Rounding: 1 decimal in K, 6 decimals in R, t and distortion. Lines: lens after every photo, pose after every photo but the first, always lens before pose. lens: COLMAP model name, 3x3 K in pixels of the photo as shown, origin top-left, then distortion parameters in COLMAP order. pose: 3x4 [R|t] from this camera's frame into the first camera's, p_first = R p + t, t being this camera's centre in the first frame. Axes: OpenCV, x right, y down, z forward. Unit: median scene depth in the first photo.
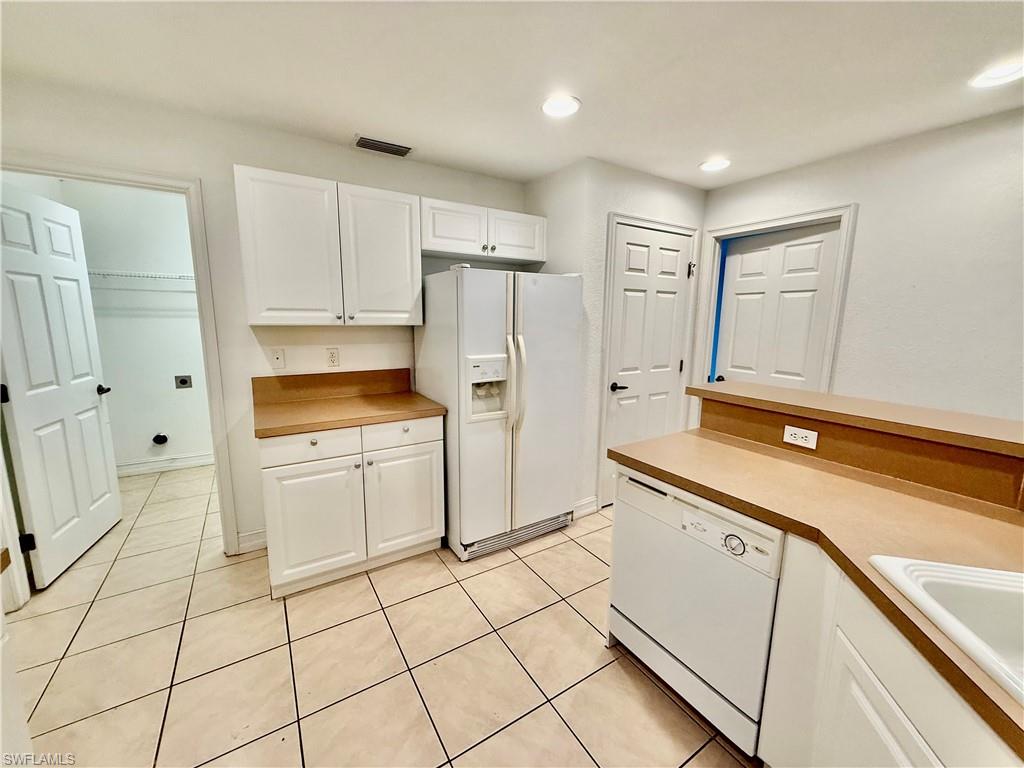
lens RADIAL K [[407.0, 0, 507.7], [0, 407.0, 385.1], [0, 0, 1]] dist [0.000516, -0.000680]
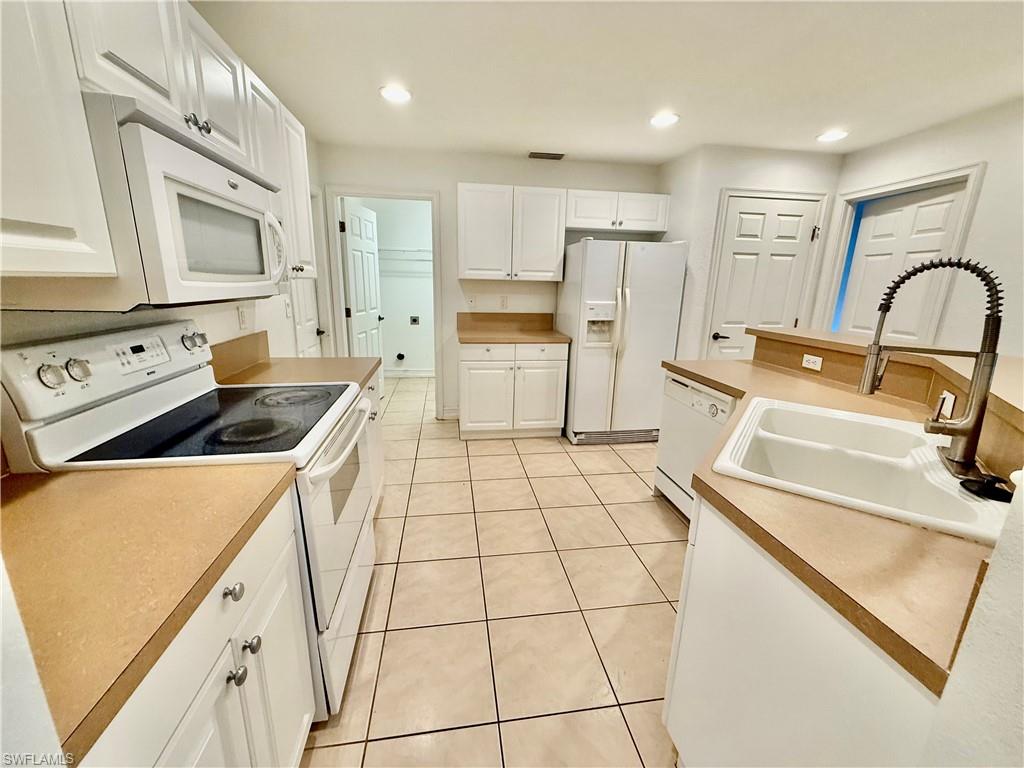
lens RADIAL K [[407.0, 0, 510.4], [0, 407.0, 385.1], [0, 0, 1]] dist [0.000516, -0.000680]
pose [[0.917900, 0.104904, -0.382693, 0.219803], [-0.076724, 0.993142, 0.088215, 0.108440], [0.389323, -0.051611, 0.919654, -0.426817]]
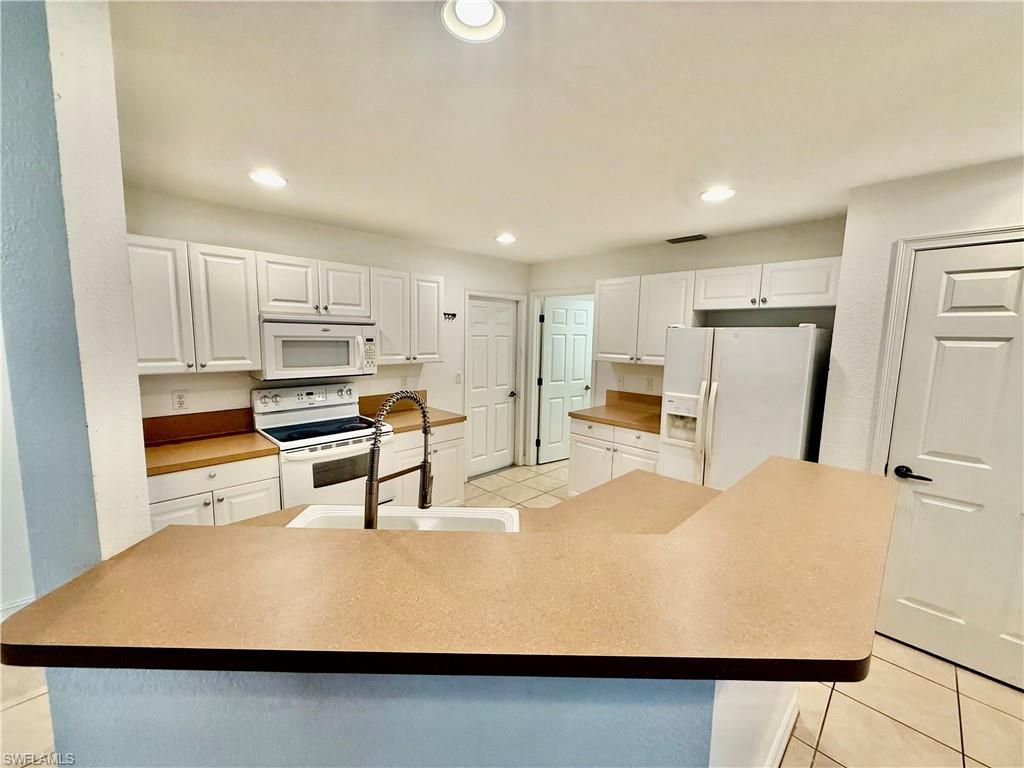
lens RADIAL K [[407.0, 0, 511.4], [0, 407.0, 384.0], [0, 0, 1]] dist [0.000516, -0.000680]
pose [[0.215528, 0.110417, -0.970235, 0.970102], [-0.178541, 0.981294, 0.072015, -0.093019], [0.960037, 0.157706, 0.231210, 0.182530]]
